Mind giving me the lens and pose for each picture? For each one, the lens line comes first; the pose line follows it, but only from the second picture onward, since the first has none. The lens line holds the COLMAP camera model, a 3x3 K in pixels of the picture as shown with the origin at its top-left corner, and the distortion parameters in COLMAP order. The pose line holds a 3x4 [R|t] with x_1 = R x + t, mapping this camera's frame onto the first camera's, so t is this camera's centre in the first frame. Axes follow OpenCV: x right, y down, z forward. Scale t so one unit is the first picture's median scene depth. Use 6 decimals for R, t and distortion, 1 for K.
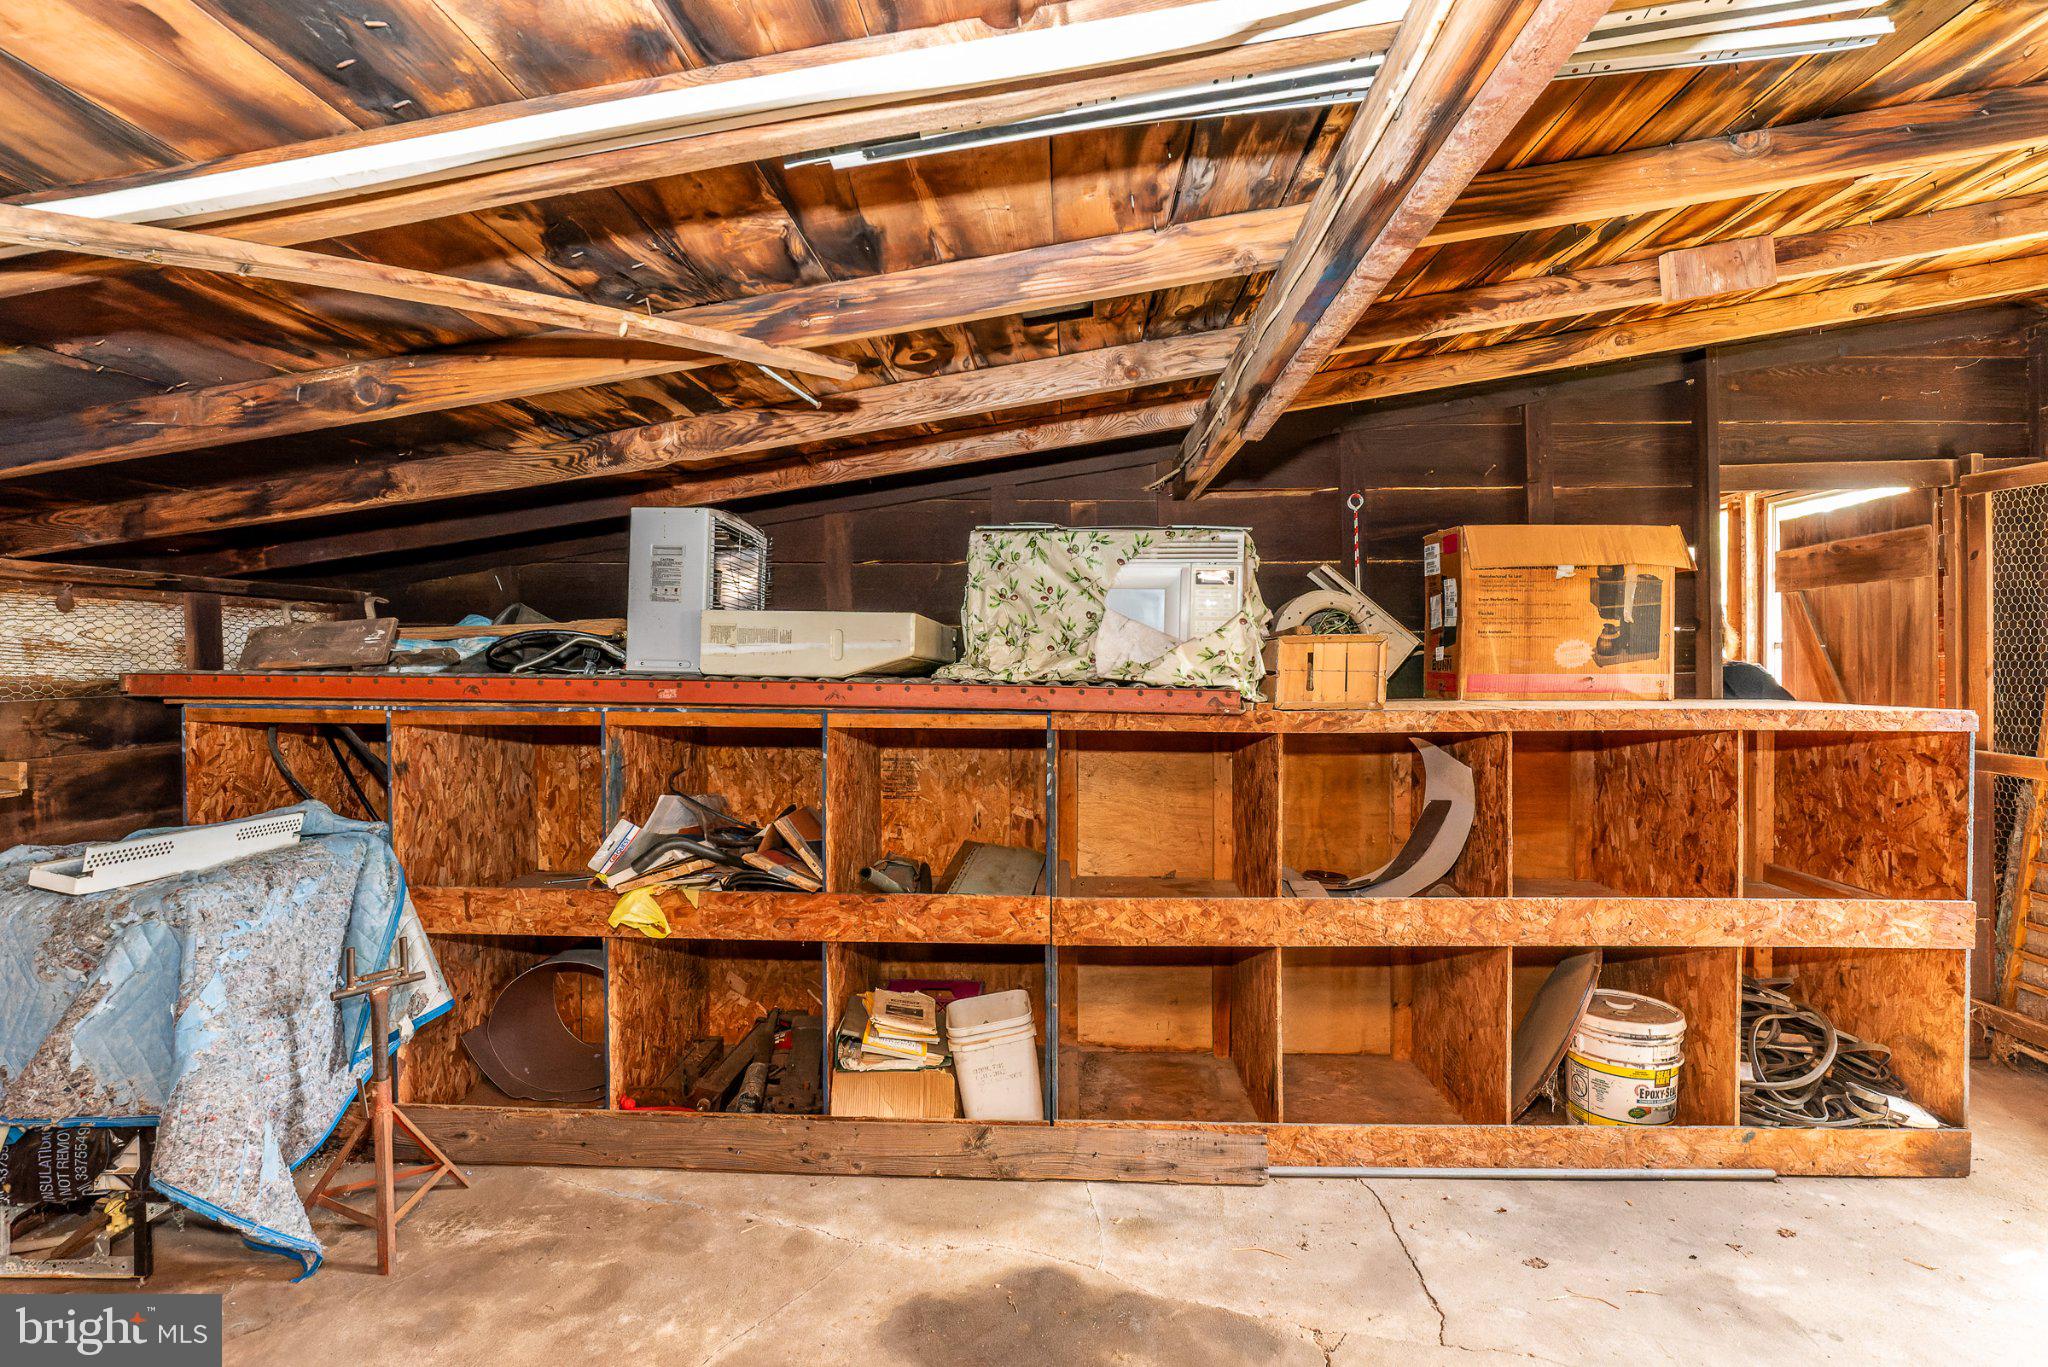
lens RADIAL K [[987.8, 0, 1024.0], [0, 987.8, 683.5], [0, 0, 1]] dist [-0.015705, -0.000403]
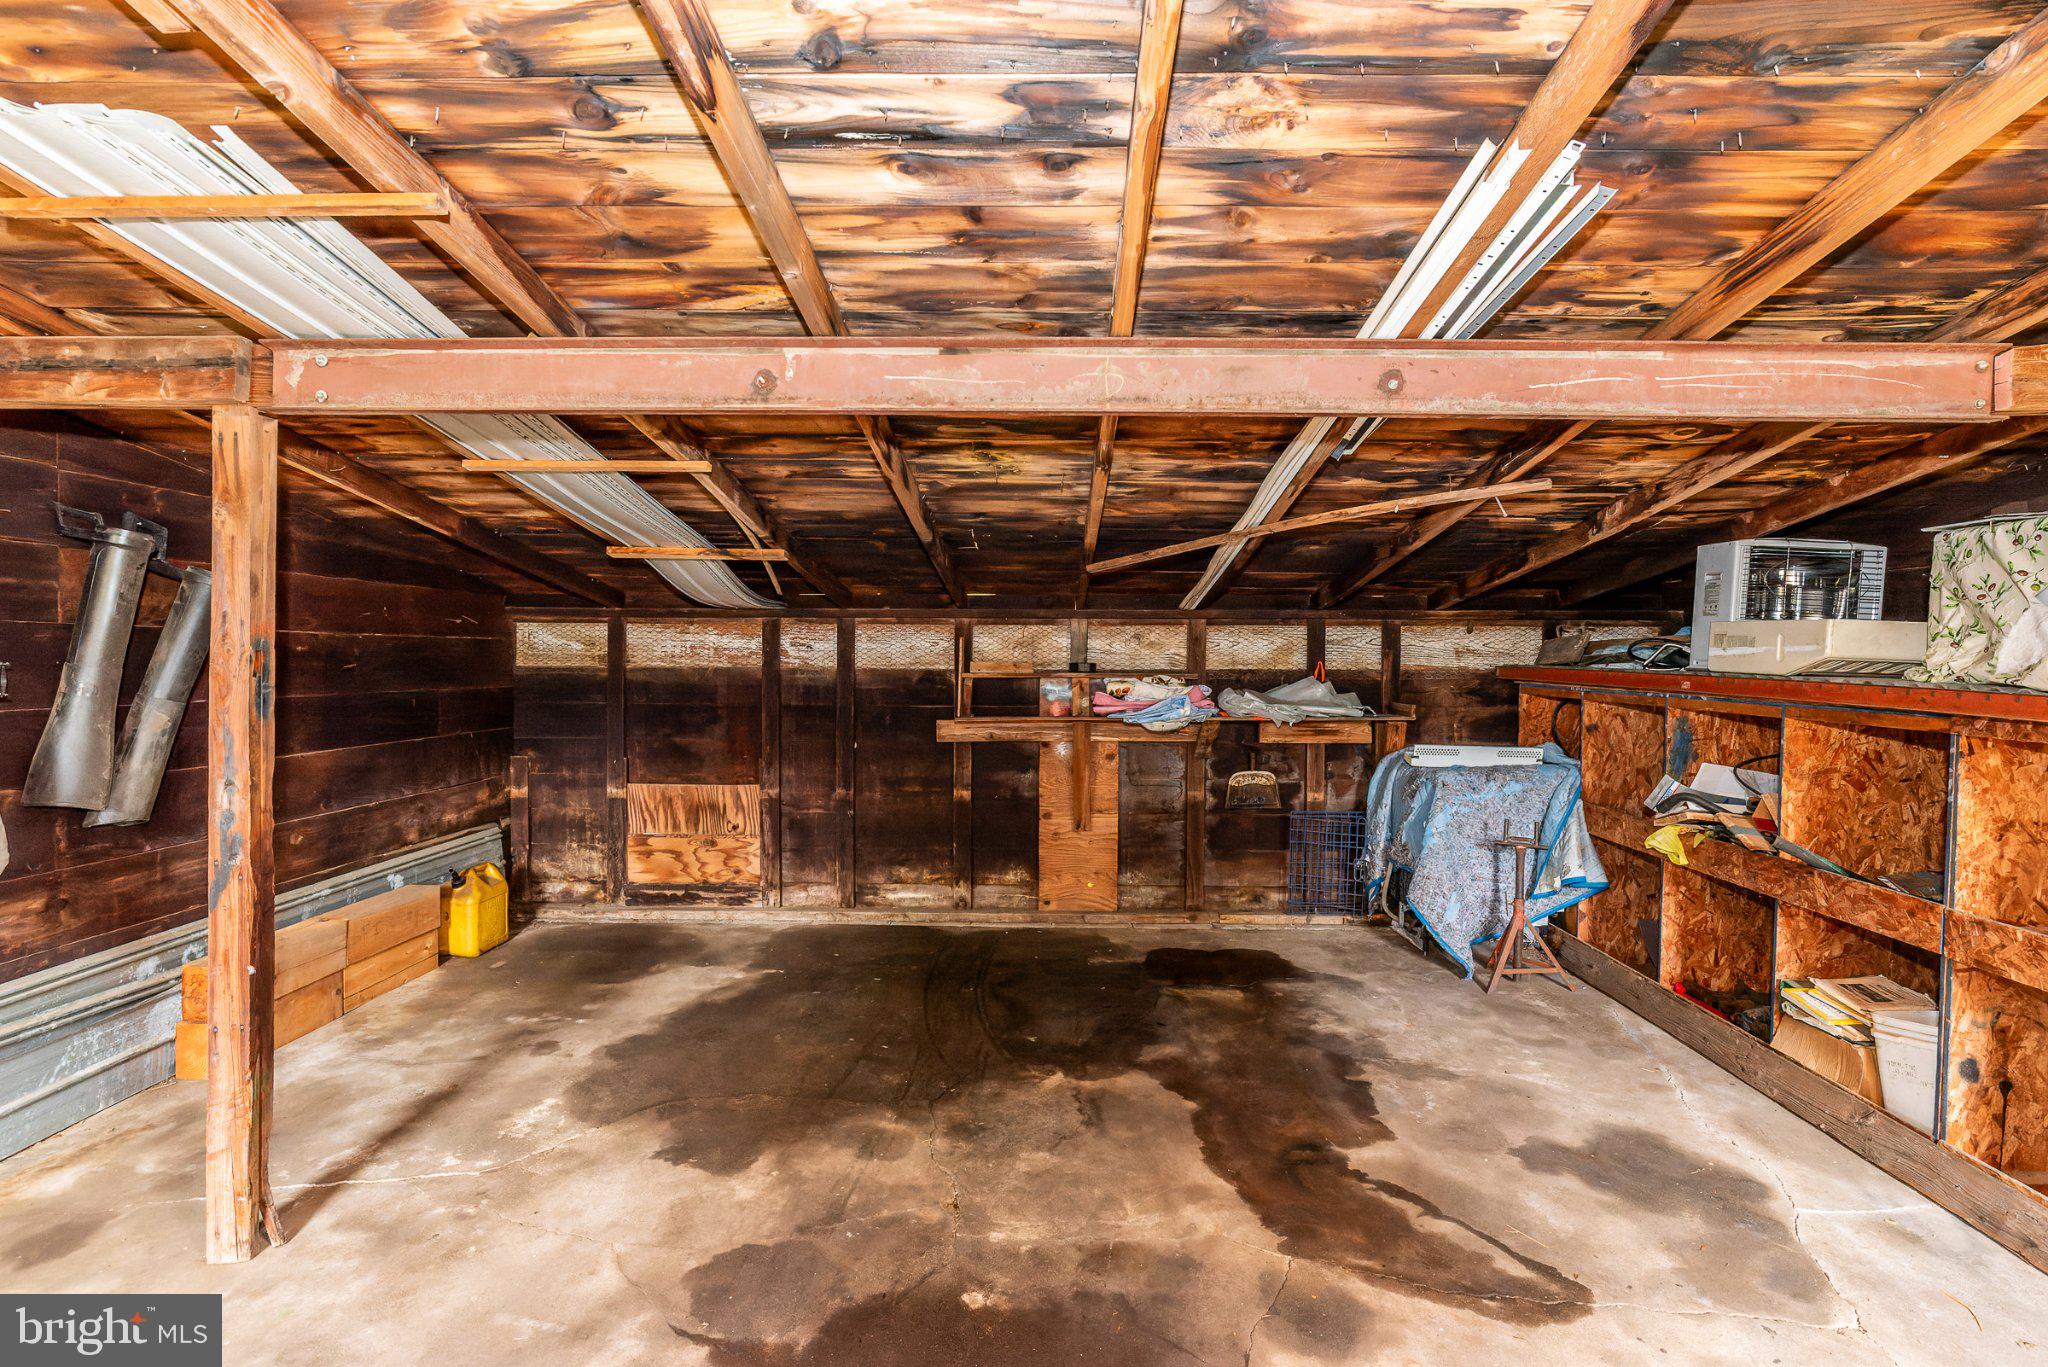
lens RADIAL K [[987.8, 0, 1024.0], [0, 987.8, 683.5], [0, 0, 1]] dist [-0.015705, -0.000403]
pose [[-0.000002, 0.027816, -0.999613, 0.965422], [-0.026458, 0.999263, 0.027806, -0.005131], [0.999650, 0.026447, 0.000734, 0.090684]]
